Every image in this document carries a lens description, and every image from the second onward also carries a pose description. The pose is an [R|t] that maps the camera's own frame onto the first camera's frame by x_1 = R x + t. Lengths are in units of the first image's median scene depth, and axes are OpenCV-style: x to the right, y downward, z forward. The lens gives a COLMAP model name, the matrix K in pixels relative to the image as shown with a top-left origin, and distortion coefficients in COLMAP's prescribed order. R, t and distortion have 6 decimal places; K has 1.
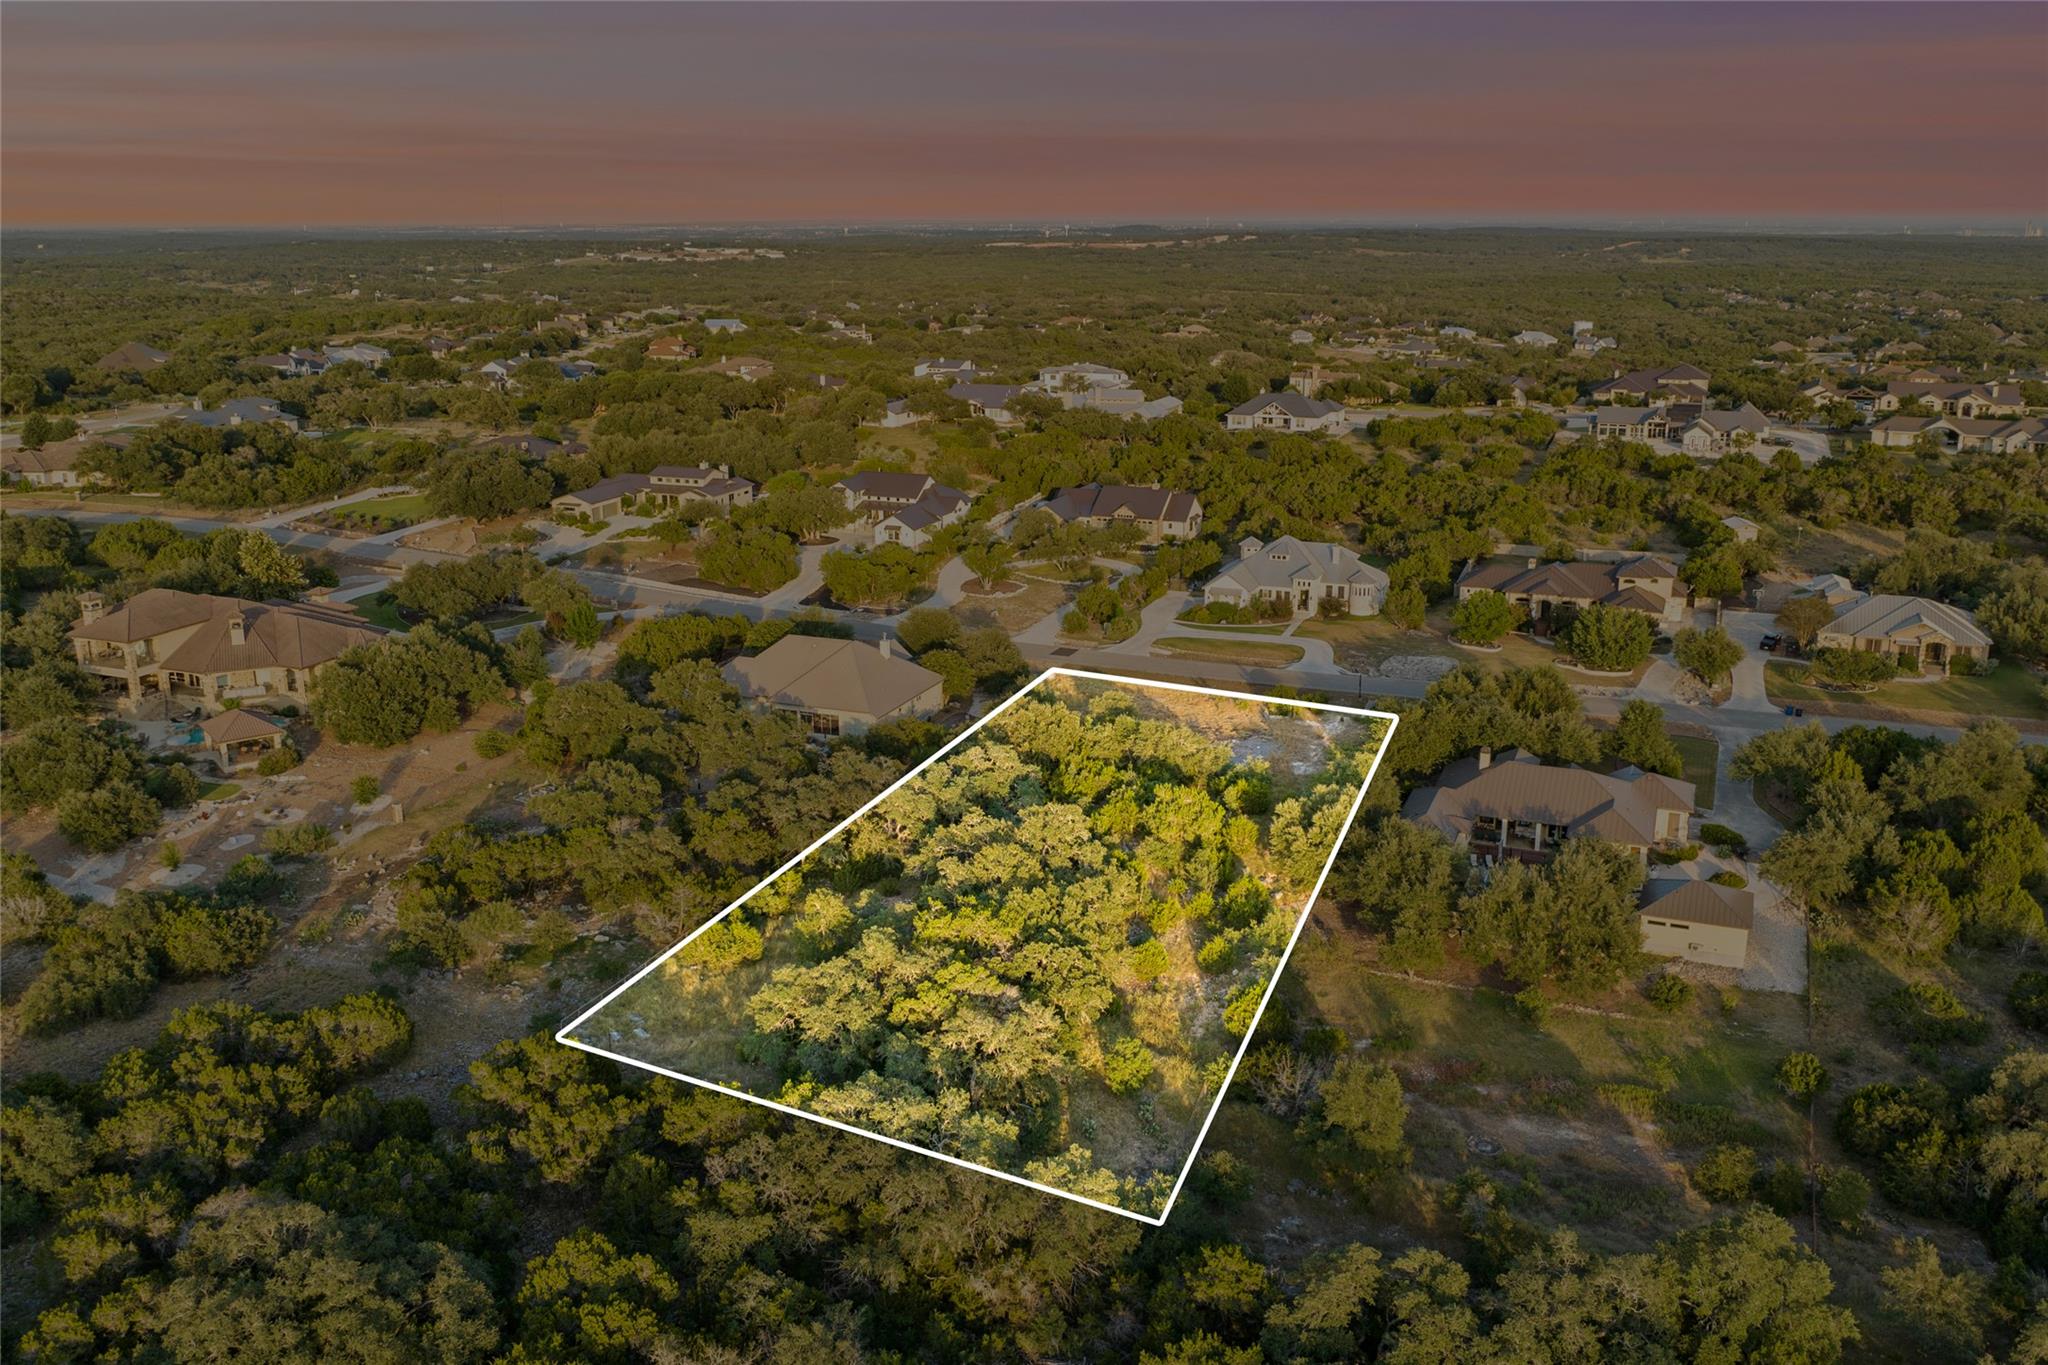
lens RADIAL K [[1698.3, 0, 1032.7], [0, 1698.3, 680.1], [0, 0, 1]] dist [-0.012998, -0.015292]
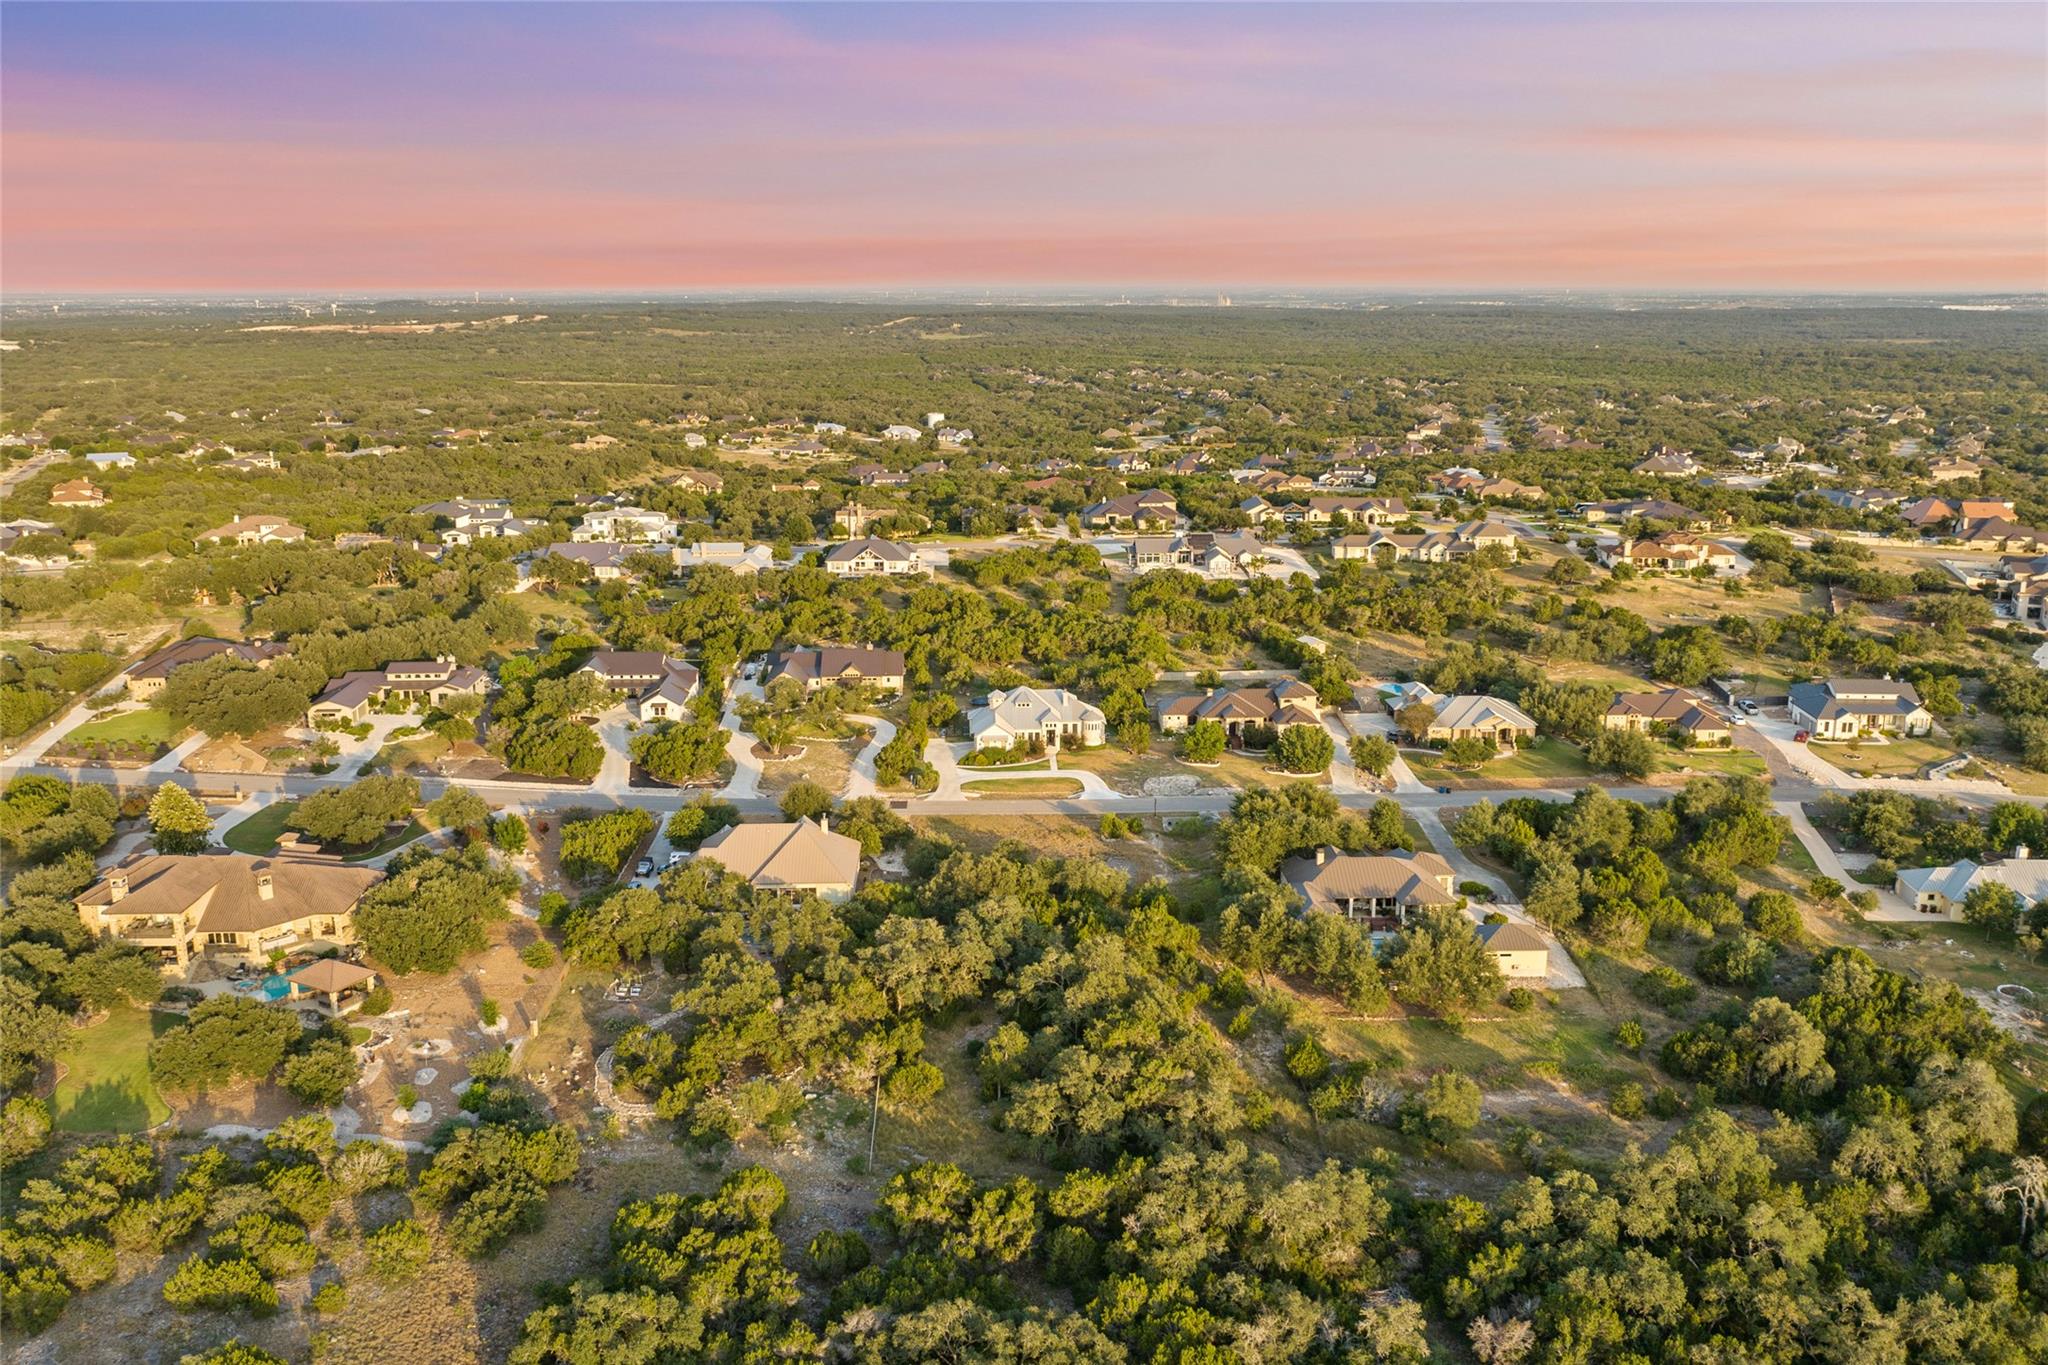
lens RADIAL K [[1698.3, 0, 1032.7], [0, 1698.3, 680.1], [0, 0, 1]] dist [-0.012998, -0.015292]
pose [[0.915126, -0.091305, 0.392693, -0.382234], [0.106540, 0.994161, -0.017125, -0.078514], [-0.388836, 0.057509, 0.919510, -0.164914]]
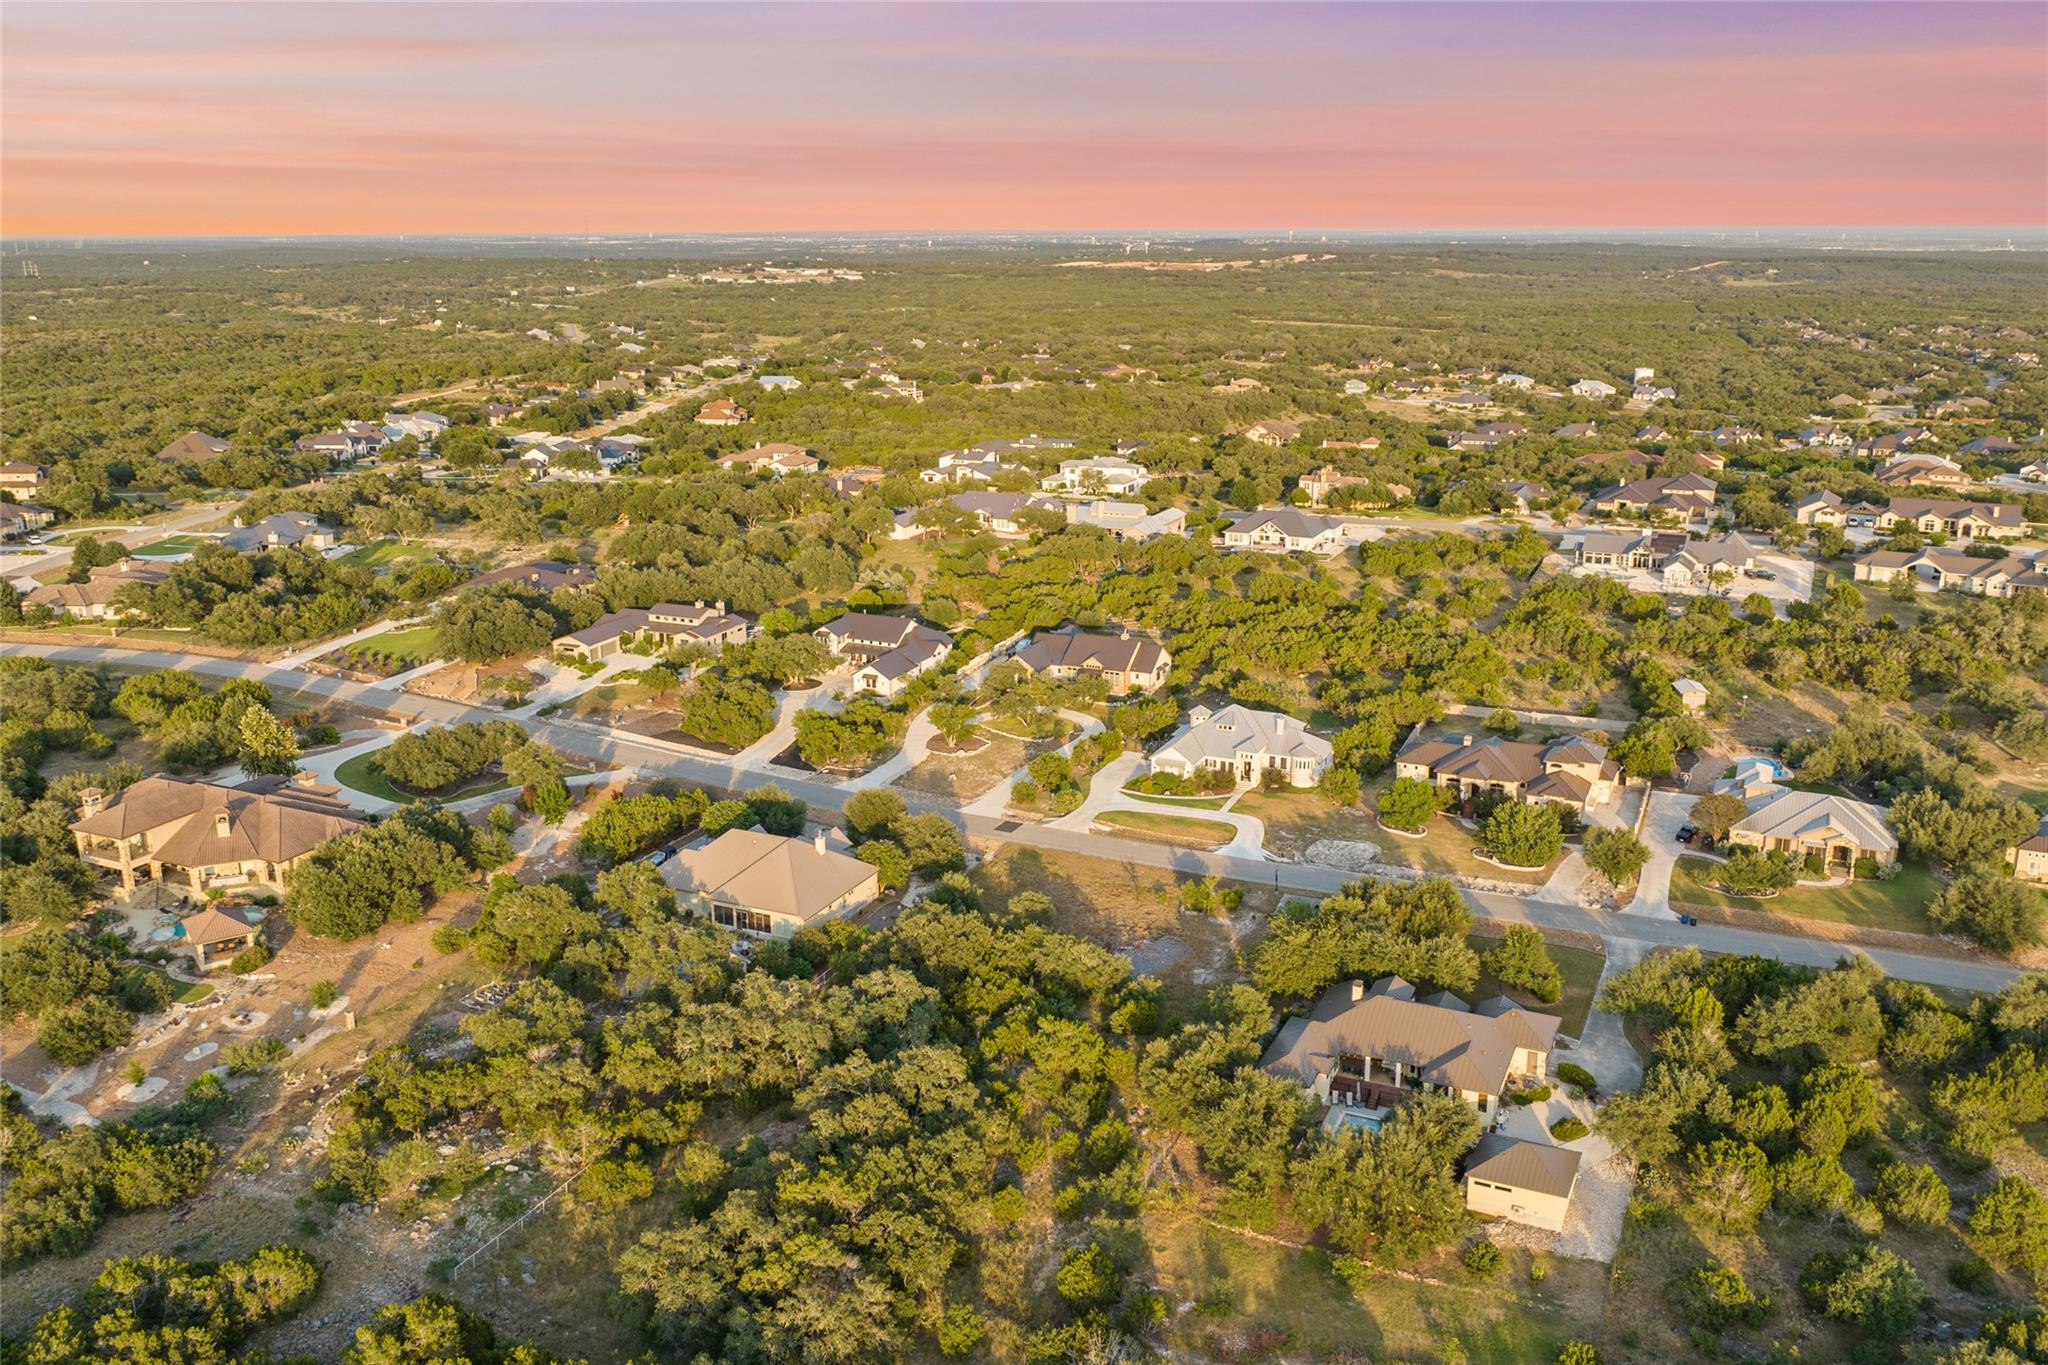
lens RADIAL K [[1698.3, 0, 1032.7], [0, 1698.3, 680.1], [0, 0, 1]] dist [-0.012998, -0.015292]
pose [[0.998831, 0.012899, -0.046578, 0.086095], [-0.013156, 0.999900, -0.005208, -0.108098], [0.046506, 0.005815, 0.998901, -0.052573]]
